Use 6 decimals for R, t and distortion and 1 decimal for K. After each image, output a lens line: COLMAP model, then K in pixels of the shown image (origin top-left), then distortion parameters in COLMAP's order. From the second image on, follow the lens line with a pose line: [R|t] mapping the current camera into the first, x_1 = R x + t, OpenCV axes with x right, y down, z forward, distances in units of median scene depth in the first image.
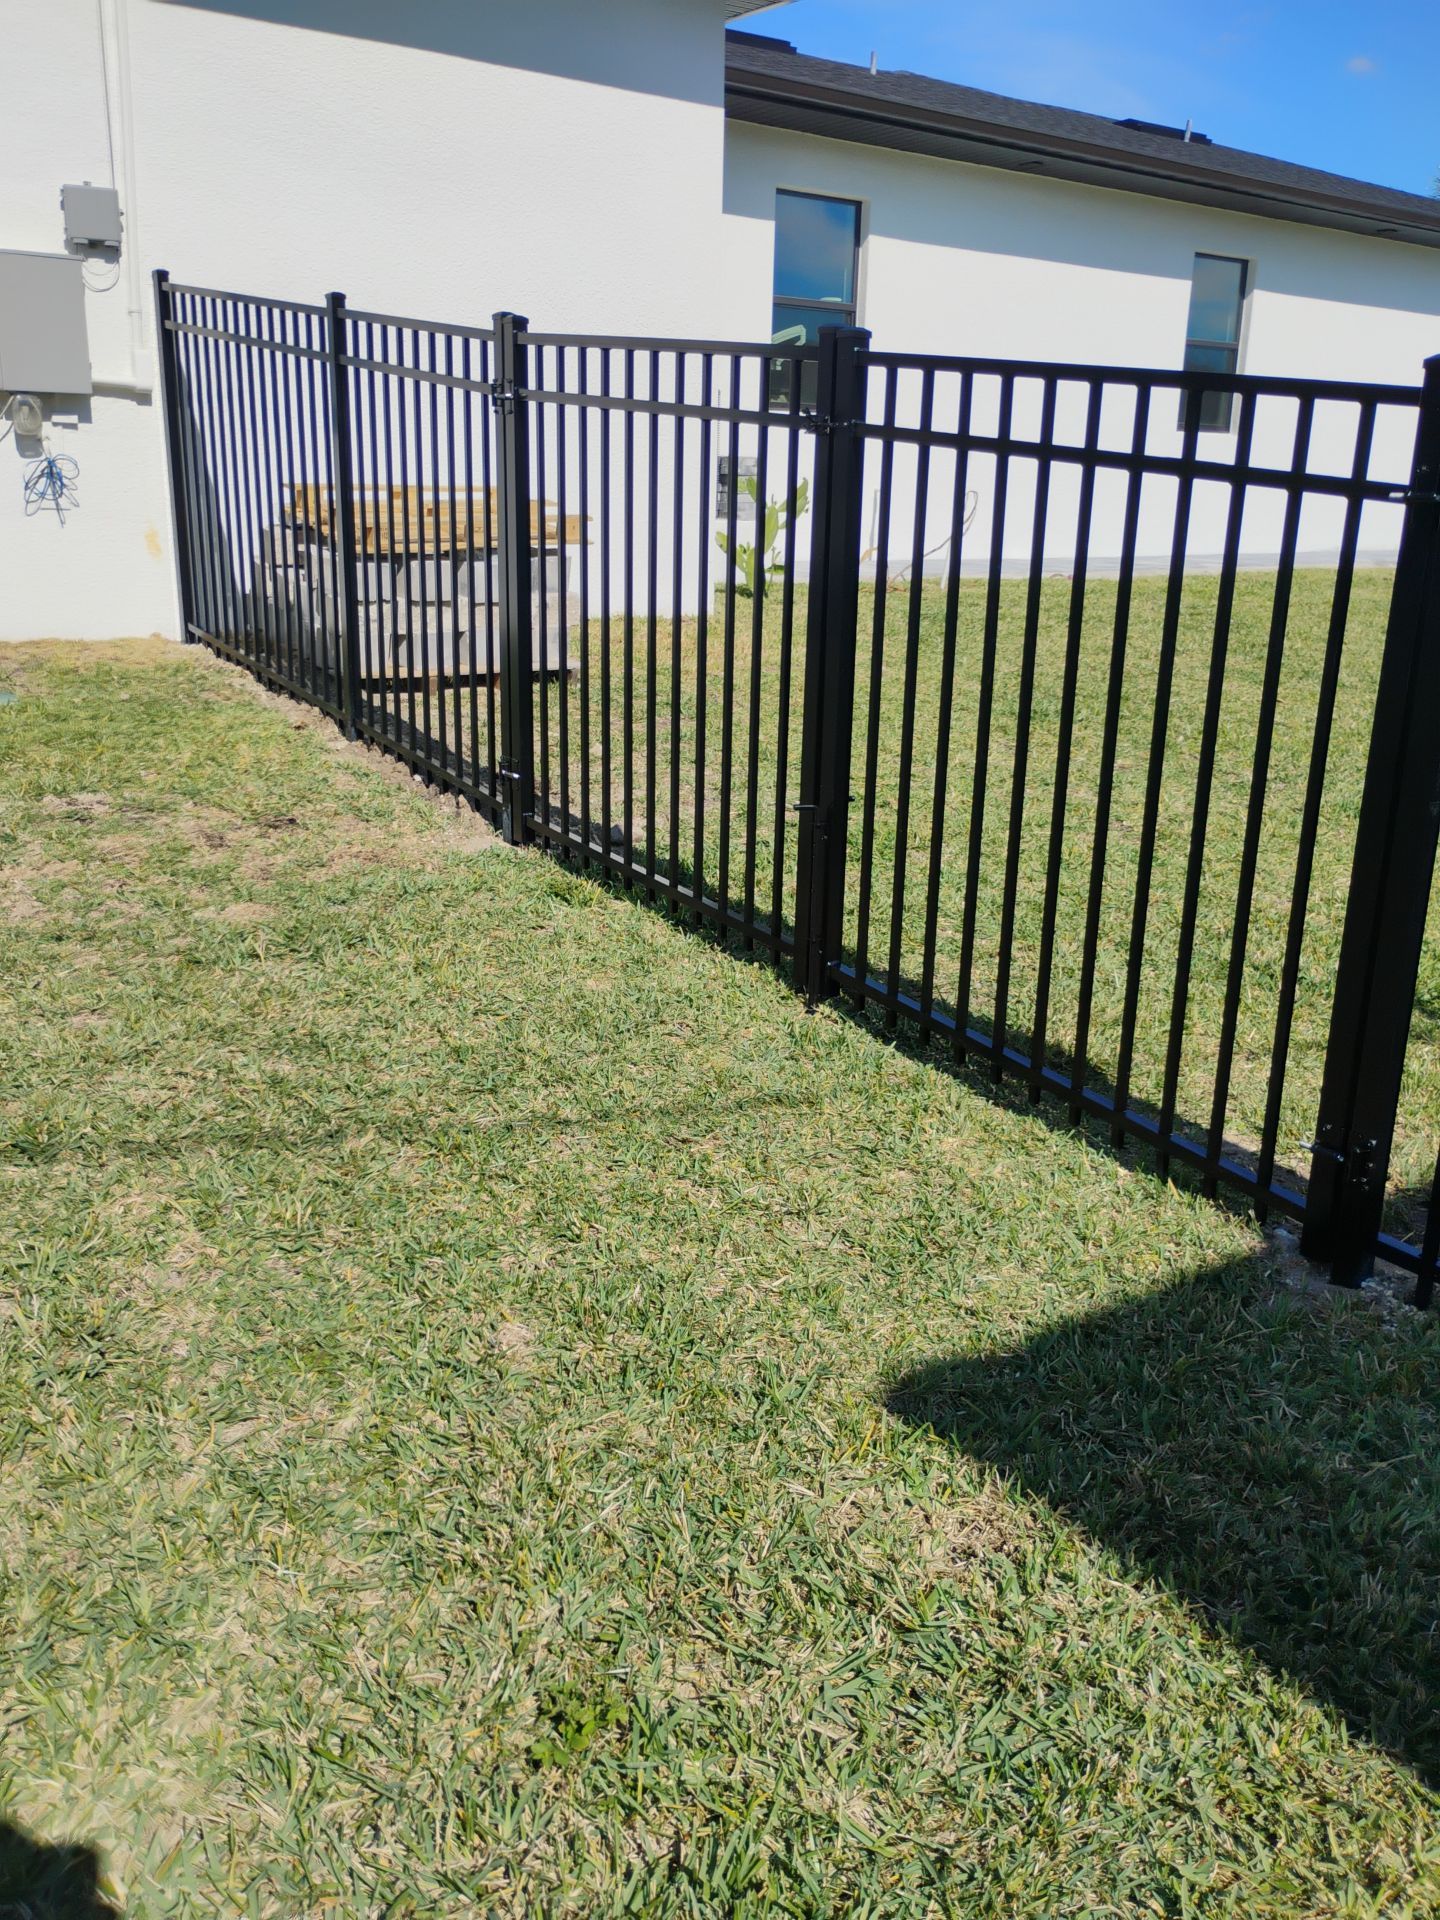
lens RADIAL K [[1595.6, 0, 720.6], [0, 1595.6, 961.3], [0, 0, 1]] dist [0.015870, -0.036885]
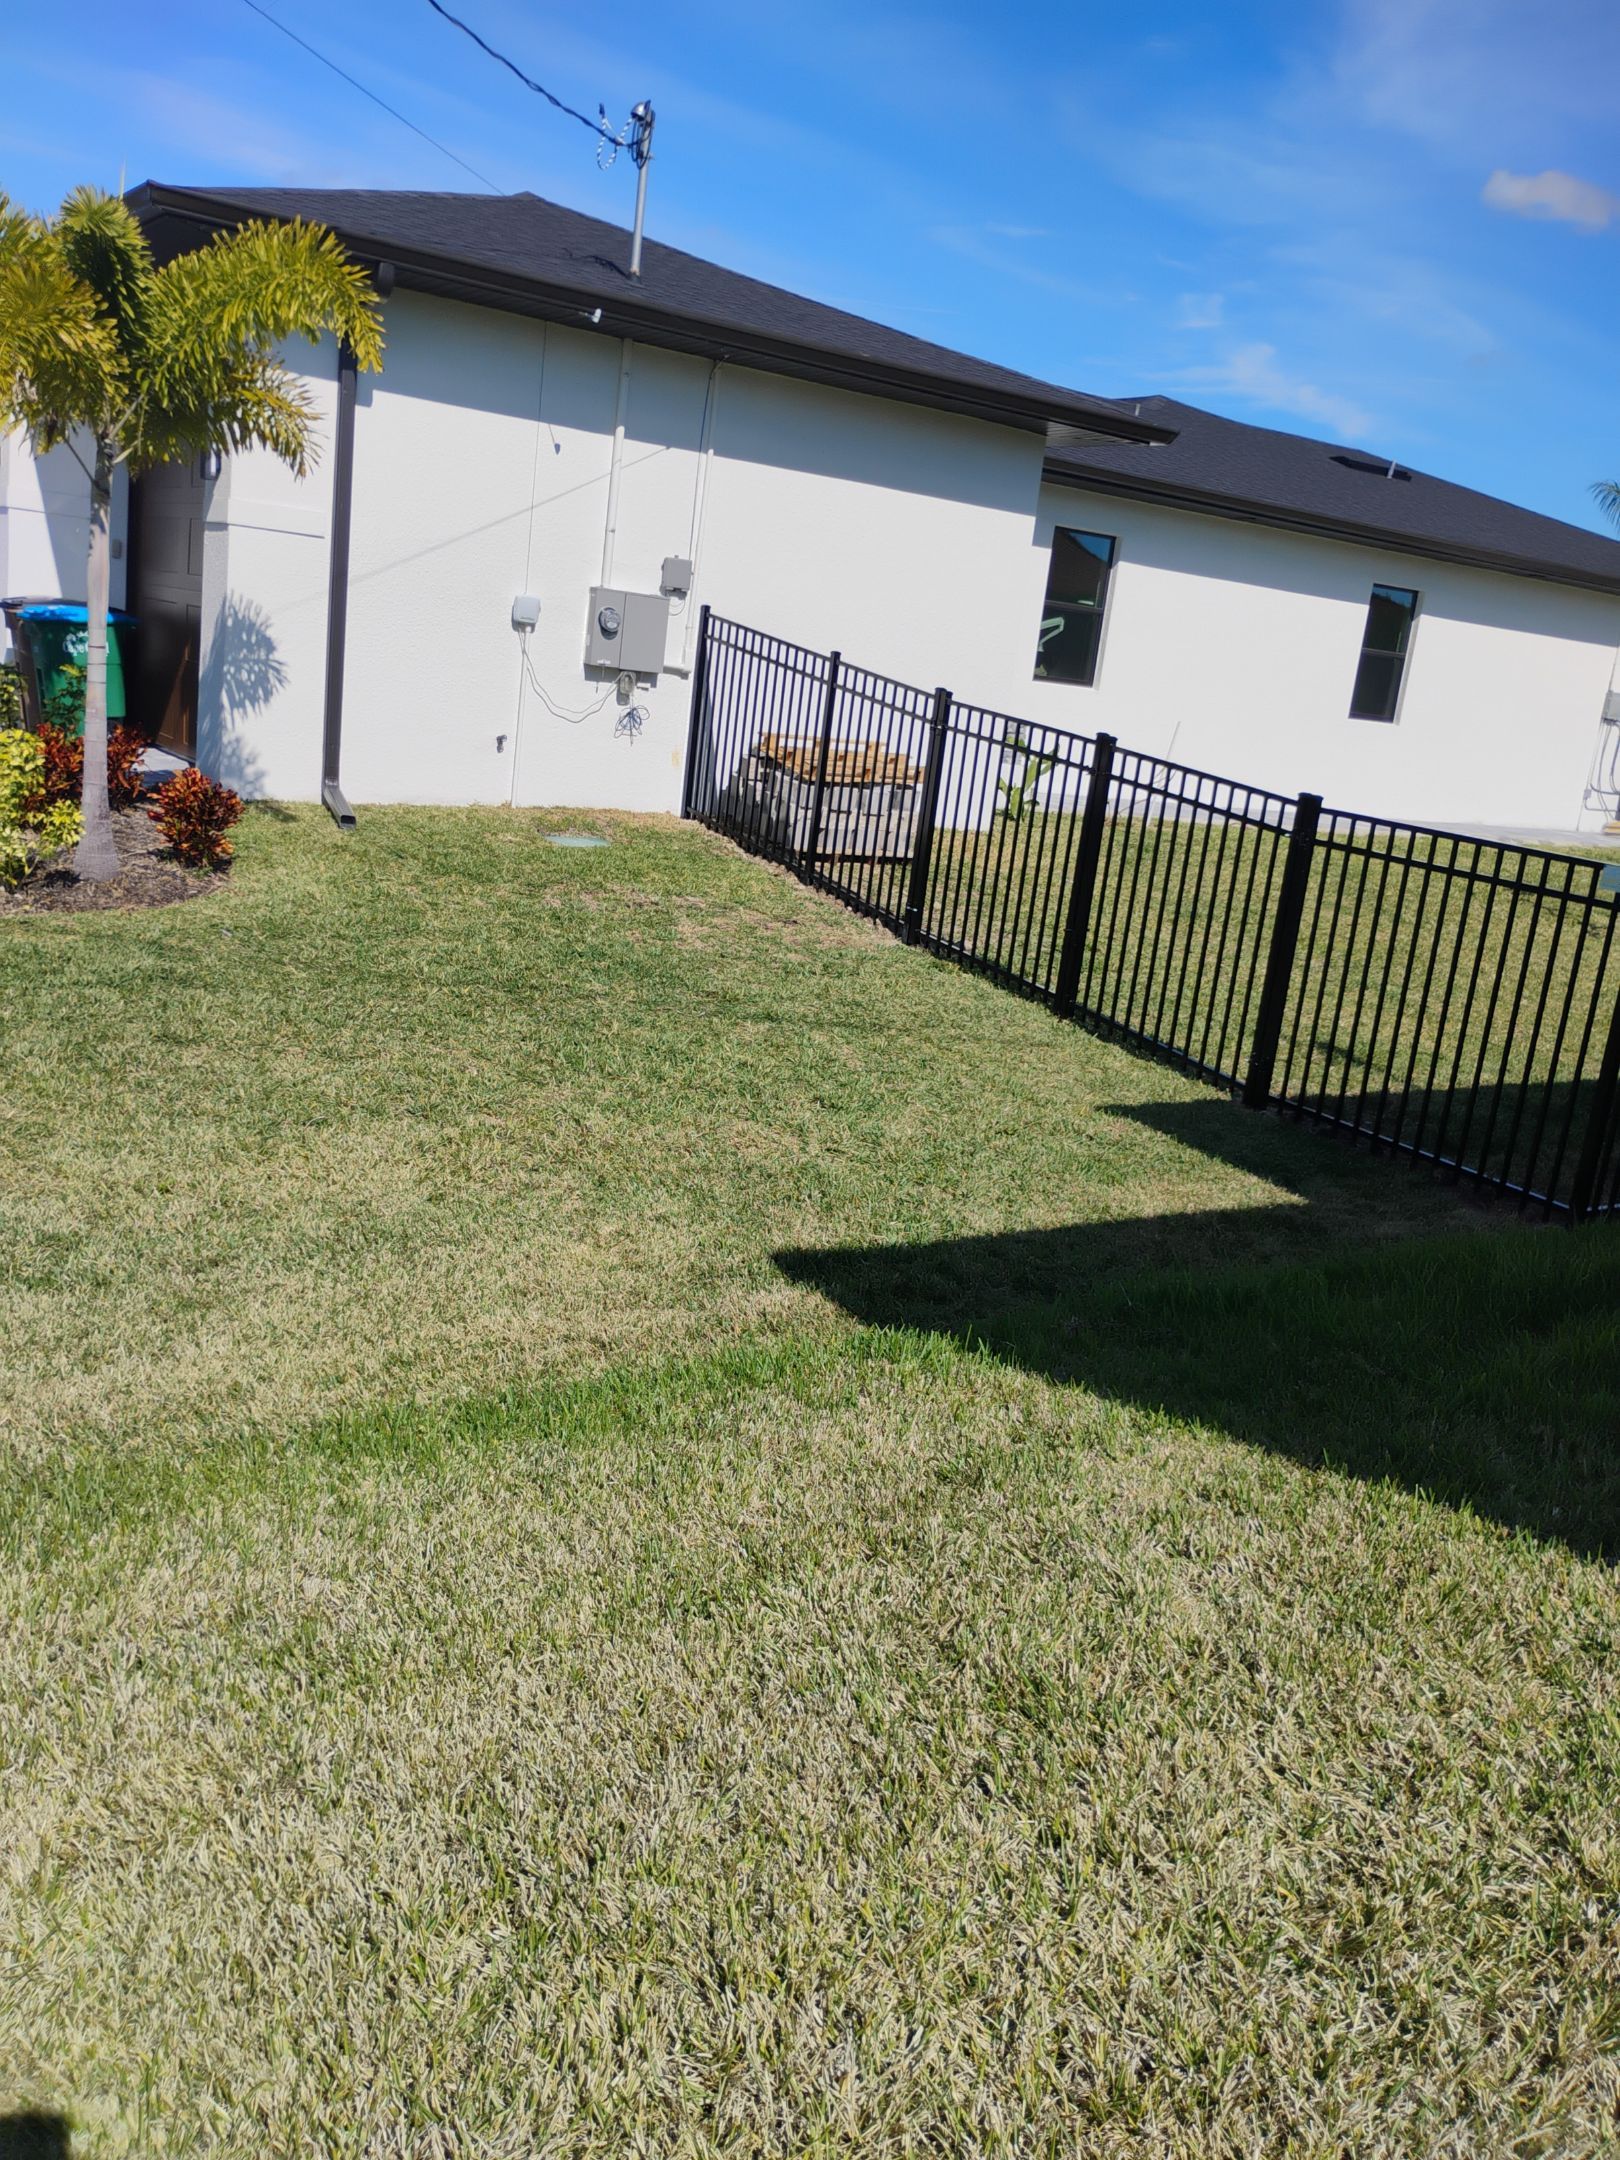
lens RADIAL K [[1795.0, 0, 812.6], [0, 1795.0, 1067.0], [0, 0, 1]] dist [0.015870, -0.036885]
pose [[0.993244, 0.109575, -0.038206, -0.117716], [-0.111893, 0.991593, -0.064984, 0.187497], [0.030765, 0.068820, 0.997155, -0.963820]]
